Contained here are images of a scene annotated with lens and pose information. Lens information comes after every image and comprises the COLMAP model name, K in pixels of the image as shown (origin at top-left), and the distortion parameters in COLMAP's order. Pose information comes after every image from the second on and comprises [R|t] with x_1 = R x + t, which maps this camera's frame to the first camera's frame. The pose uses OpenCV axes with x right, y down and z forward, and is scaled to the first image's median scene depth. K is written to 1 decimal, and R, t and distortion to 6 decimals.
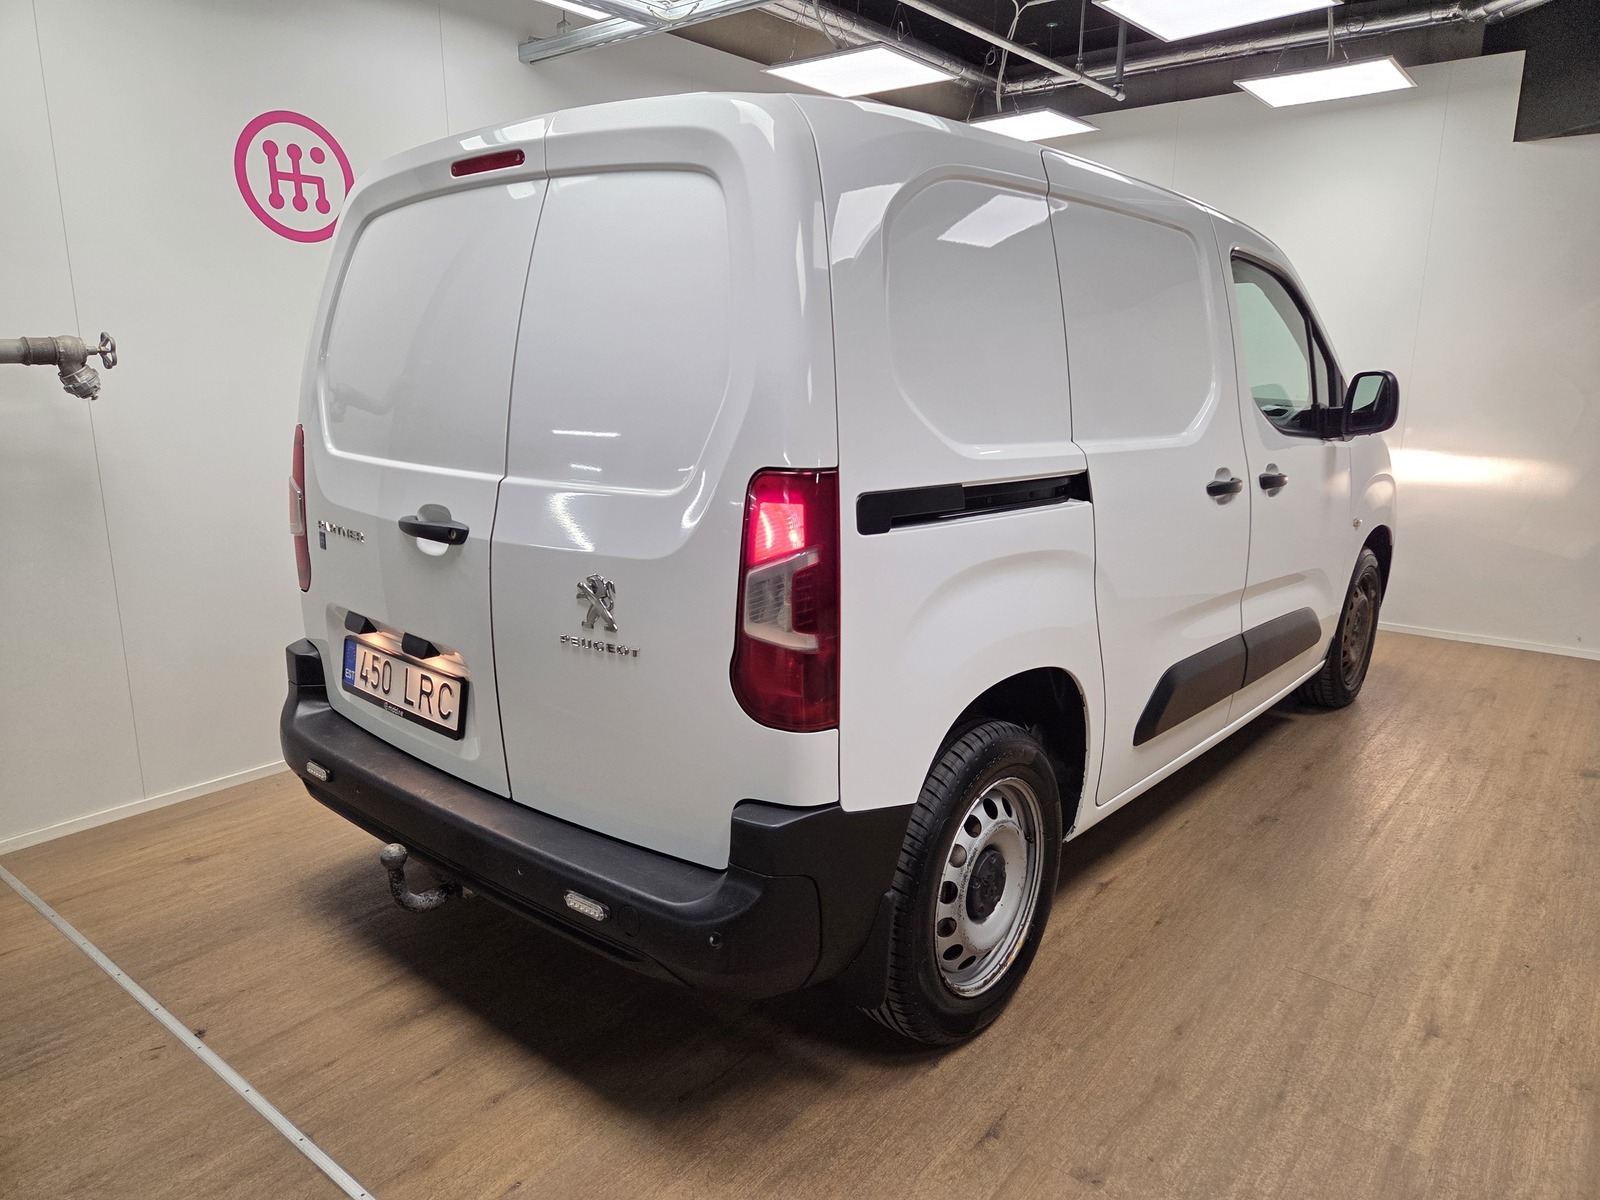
lens RADIAL K [[1100.3, 0, 786.8], [0, 1100.3, 615.8], [0, 0, 1]] dist [-0.003220, -0.017094]
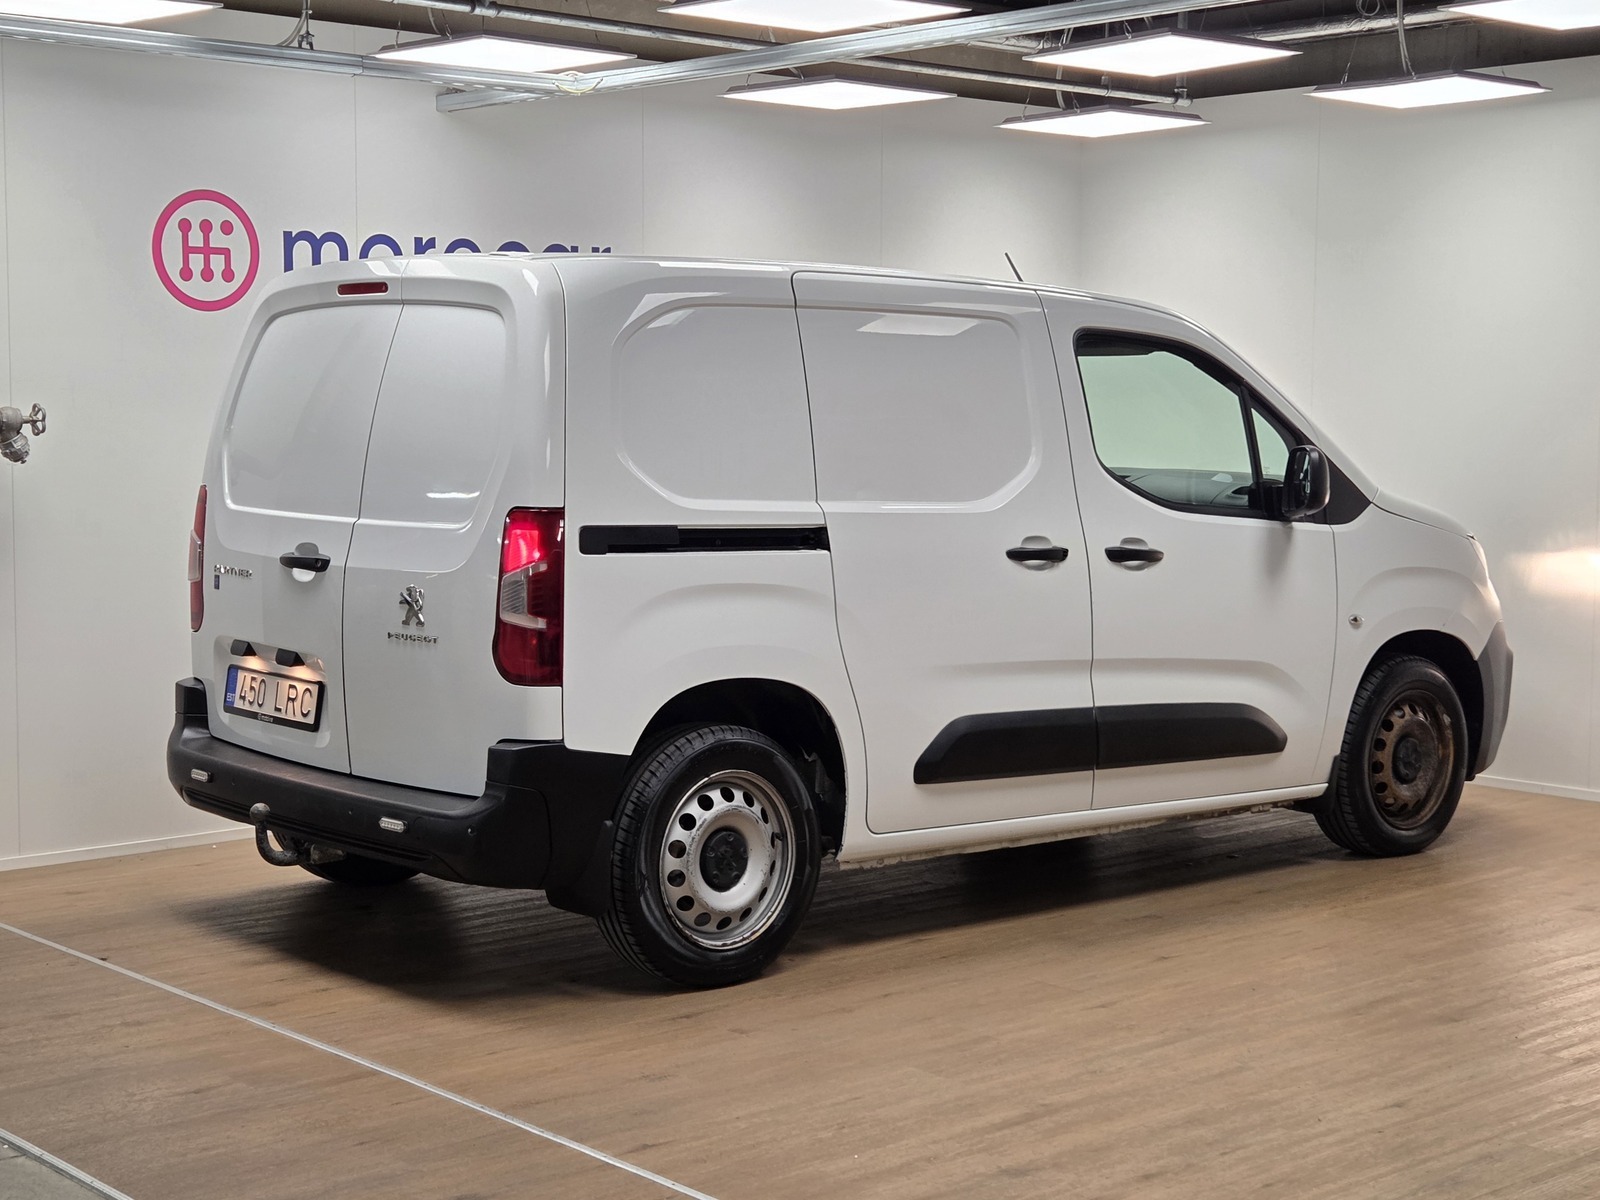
lens RADIAL K [[2550.8, 0, 802.4], [0, 2550.8, 597.2], [0, 0, 1]] dist [-0.176509, 0.000000]
pose [[0.991060, 0.016629, -0.132378, 0.633795], [-0.036728, 0.987871, -0.150872, 0.379597], [0.128264, 0.154385, 0.979650, -1.782910]]
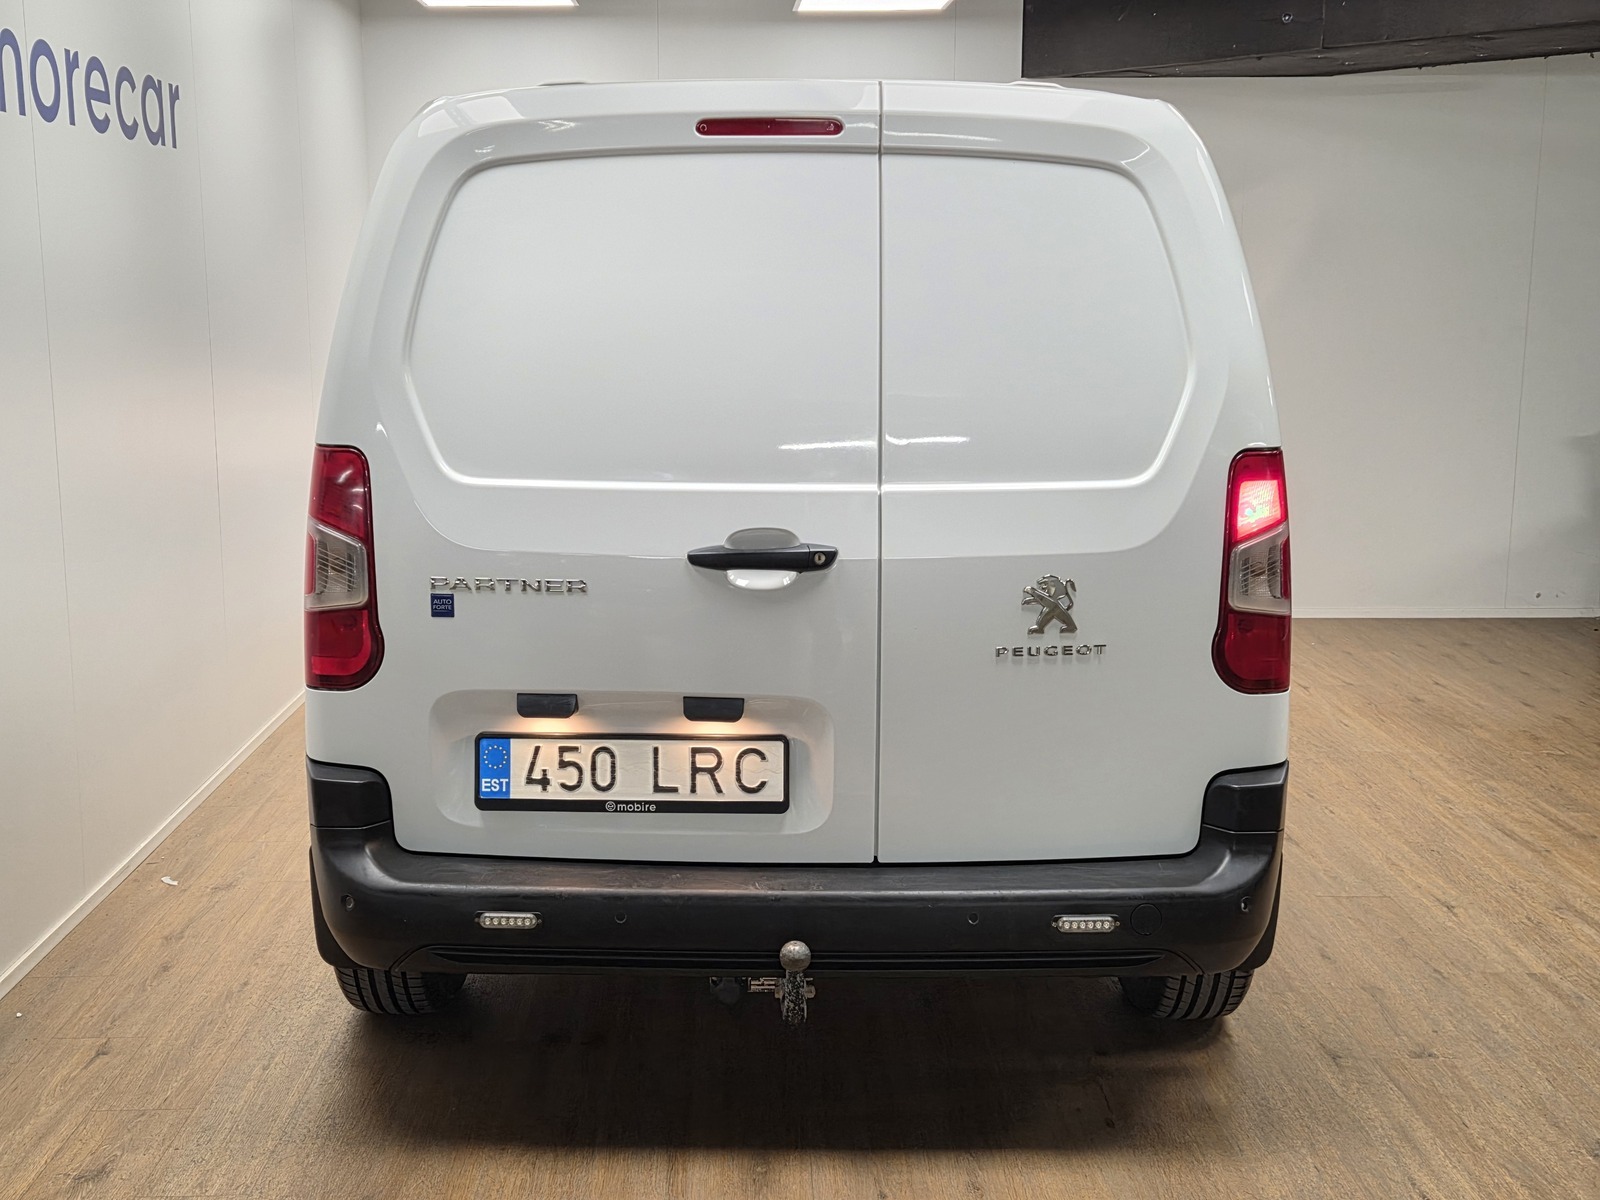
lens RADIAL K [[1898.2, 0, 808.5], [0, 1898.2, 612.9], [0, 0, 1]] dist [0.045539, 0.000000]
pose [[0.765524, -0.117611, 0.632567, -1.179880], [0.151364, 0.988478, 0.000605, -0.032496], [-0.625349, 0.095284, 0.774506, -0.125807]]
